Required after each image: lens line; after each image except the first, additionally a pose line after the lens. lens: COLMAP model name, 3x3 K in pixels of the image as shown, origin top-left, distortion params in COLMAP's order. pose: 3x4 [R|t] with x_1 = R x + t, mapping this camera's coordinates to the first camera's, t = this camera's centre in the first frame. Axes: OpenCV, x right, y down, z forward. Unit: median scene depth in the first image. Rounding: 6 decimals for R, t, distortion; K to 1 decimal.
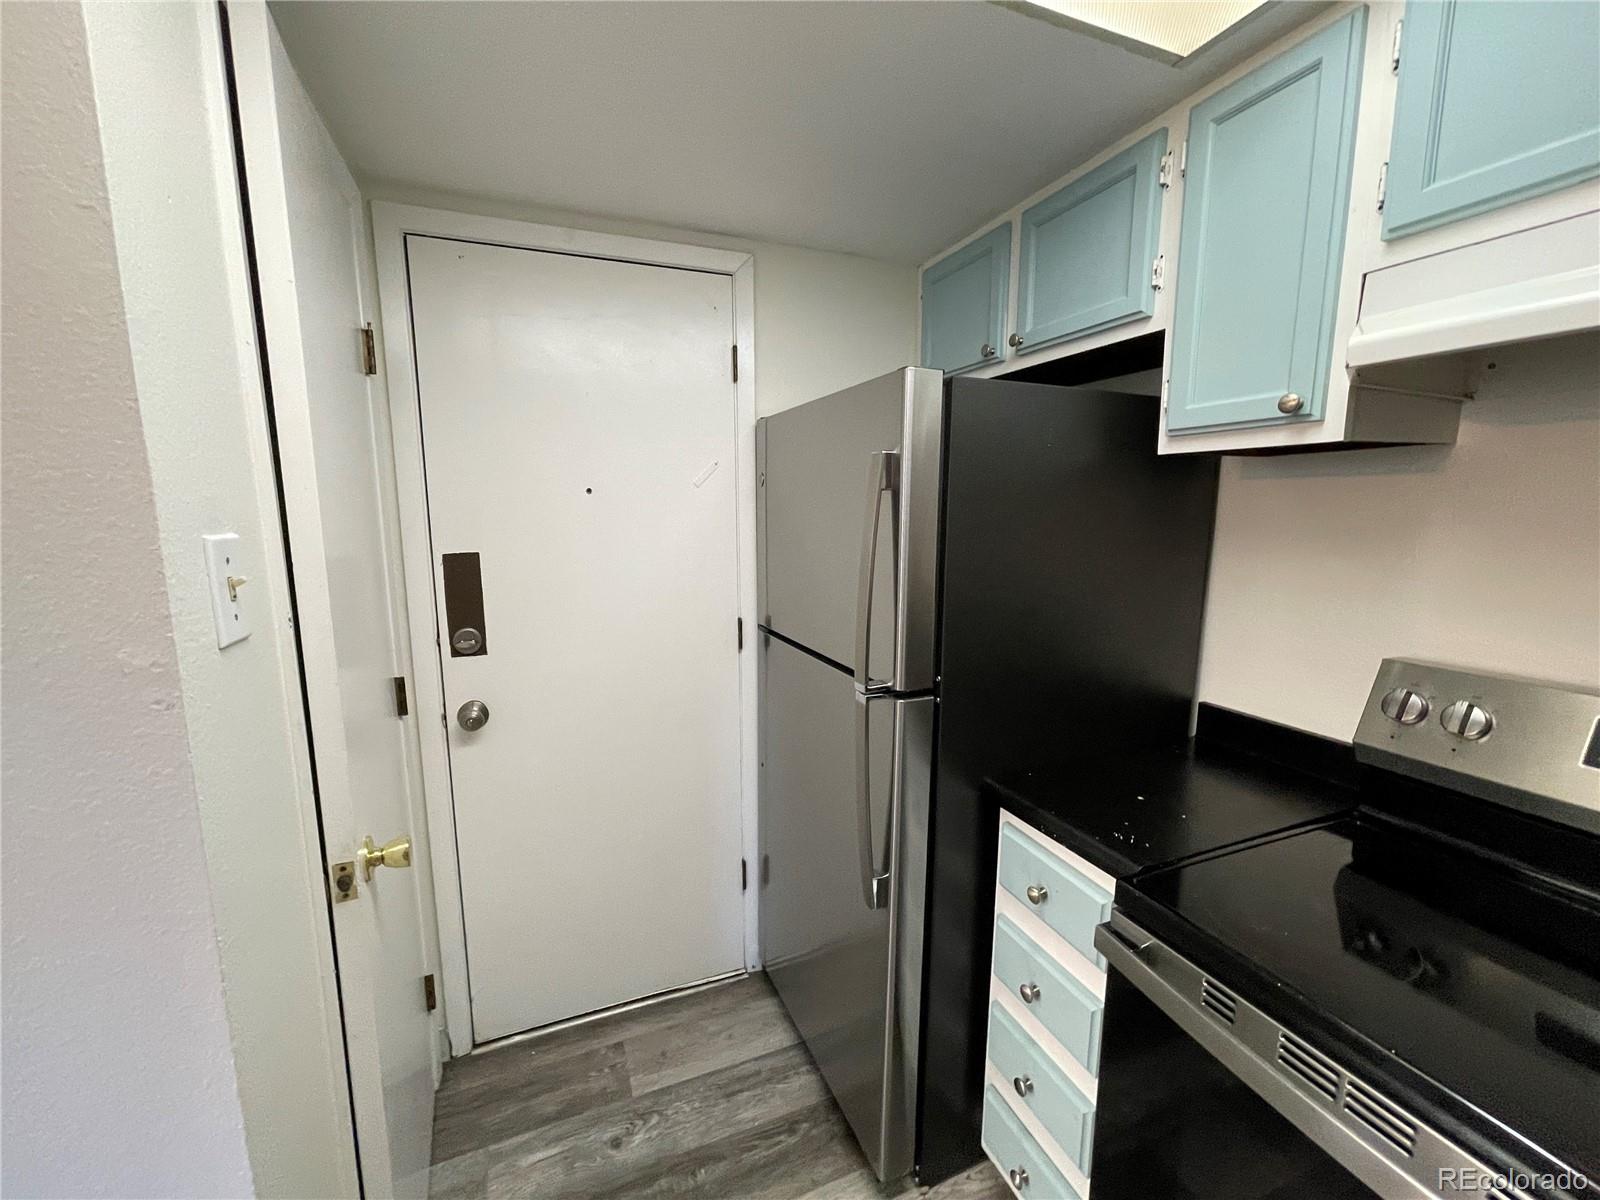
lens RADIAL K [[642.0, 0, 791.5], [0, 642.0, 600.5], [0, 0, 1]] dist [-0.001571, 0.000234]
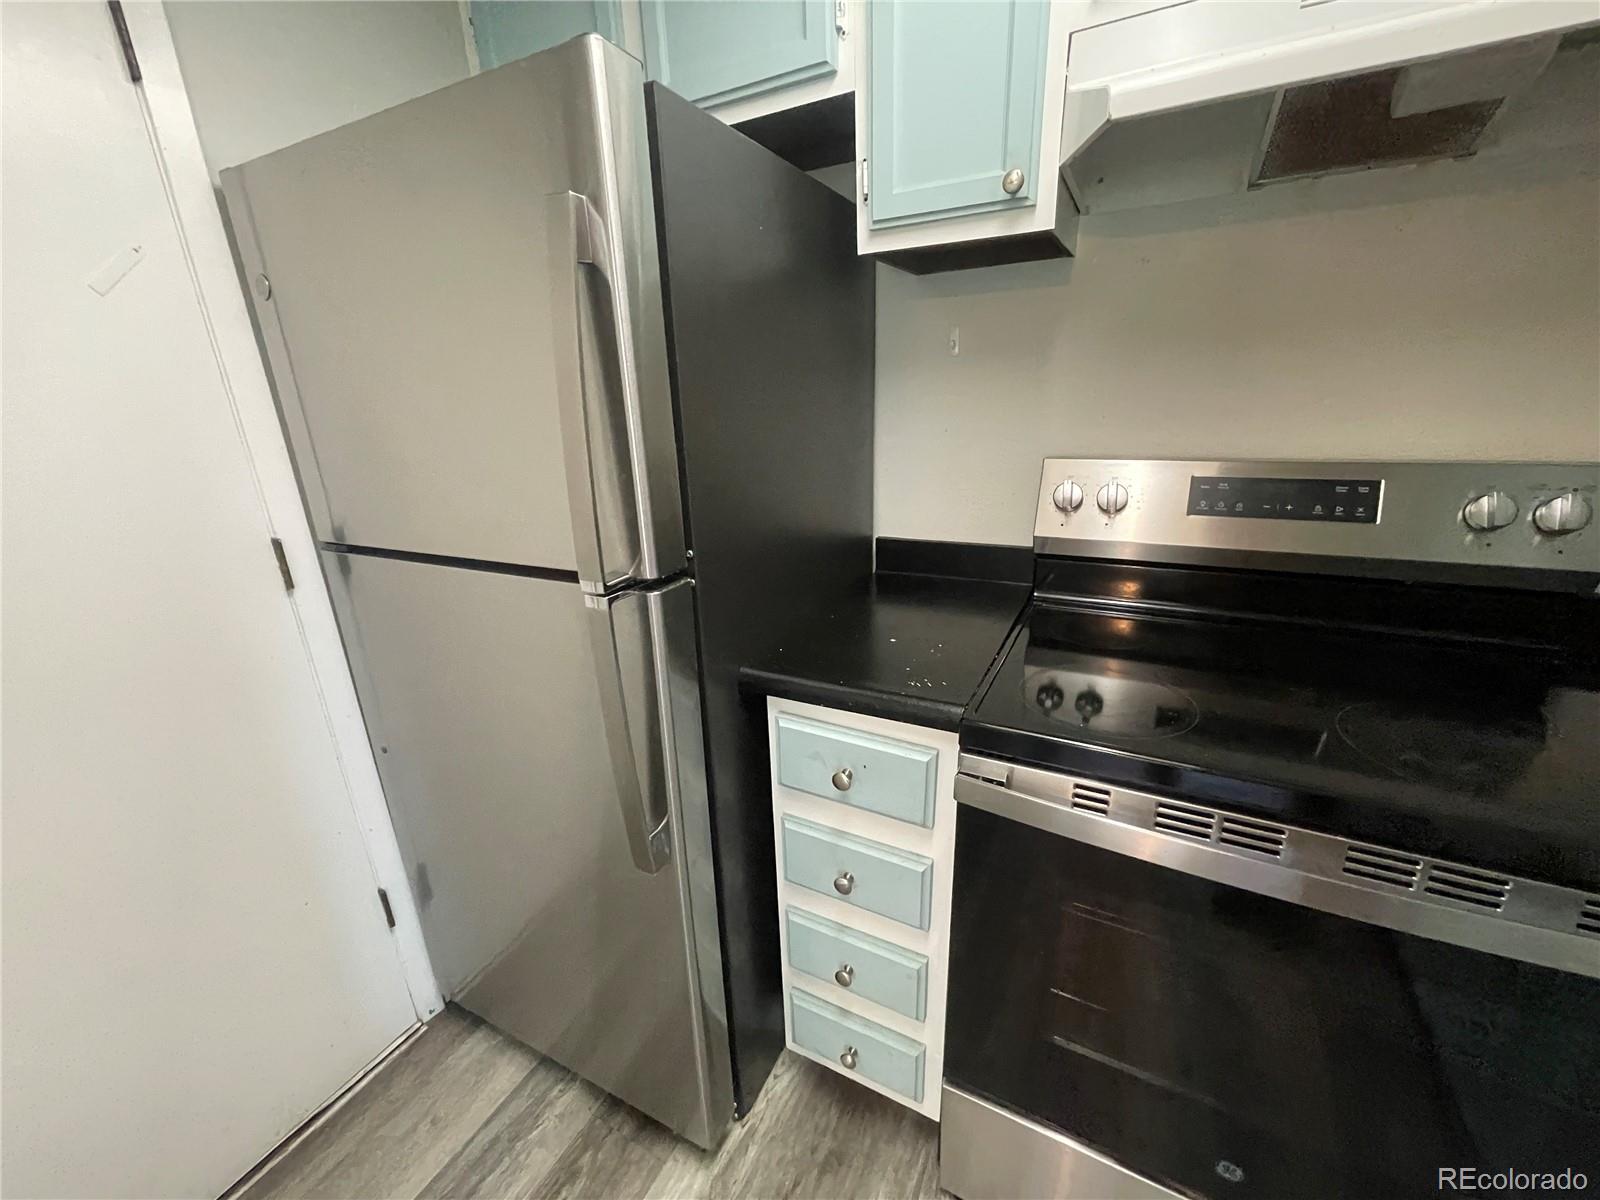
lens RADIAL K [[632.5, 0, 795.1], [0, 632.5, 600.2], [0, 0, 1]] dist [-0.007425, 0.000194]
pose [[0.764274, -0.225084, 0.604336, -0.116873], [0.129589, 0.971601, 0.197986, 0.046688], [-0.631737, -0.073000, 0.771738, 0.365748]]
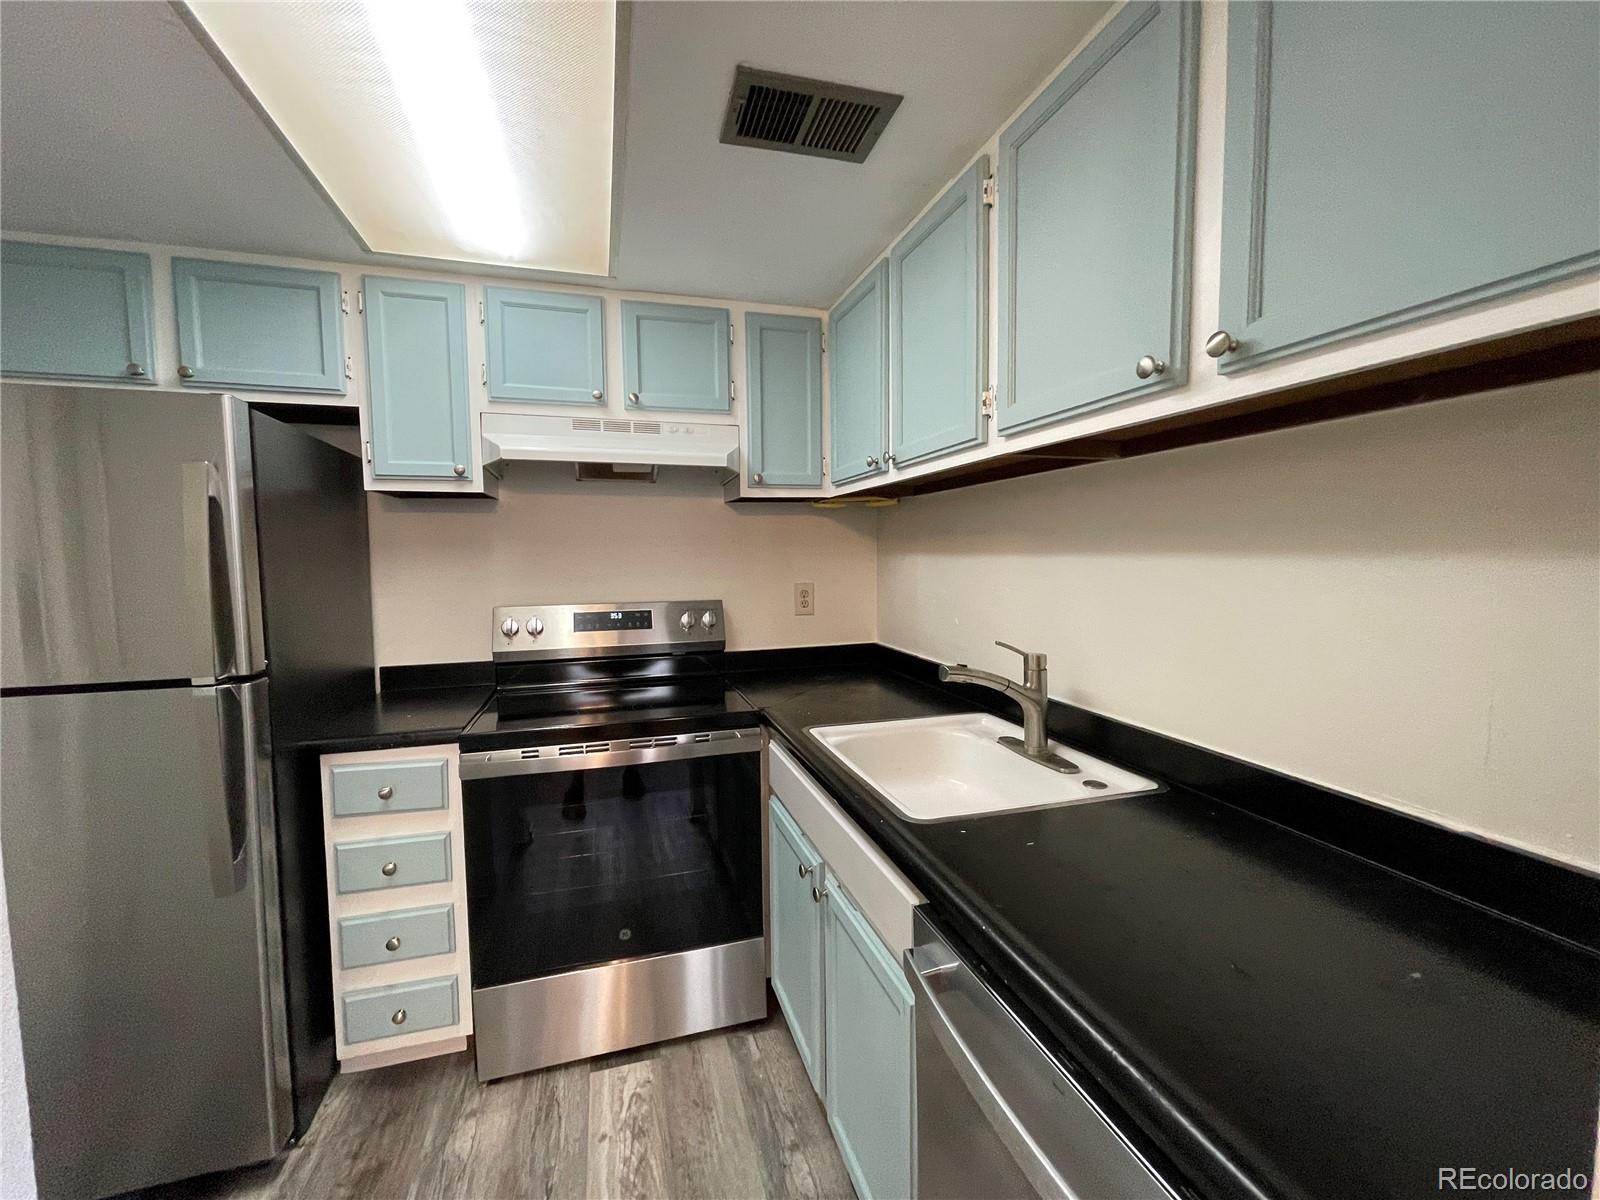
lens RADIAL K [[644.5, 0, 794.2], [0, 644.5, 600.2], [0, 0, 1]] dist [-0.005629, 0.000332]
pose [[0.093597, -0.061190, 0.993728, -0.821182], [0.156917, 0.986541, 0.045968, 0.108299], [-0.983167, 0.151631, 0.101939, -0.076964]]
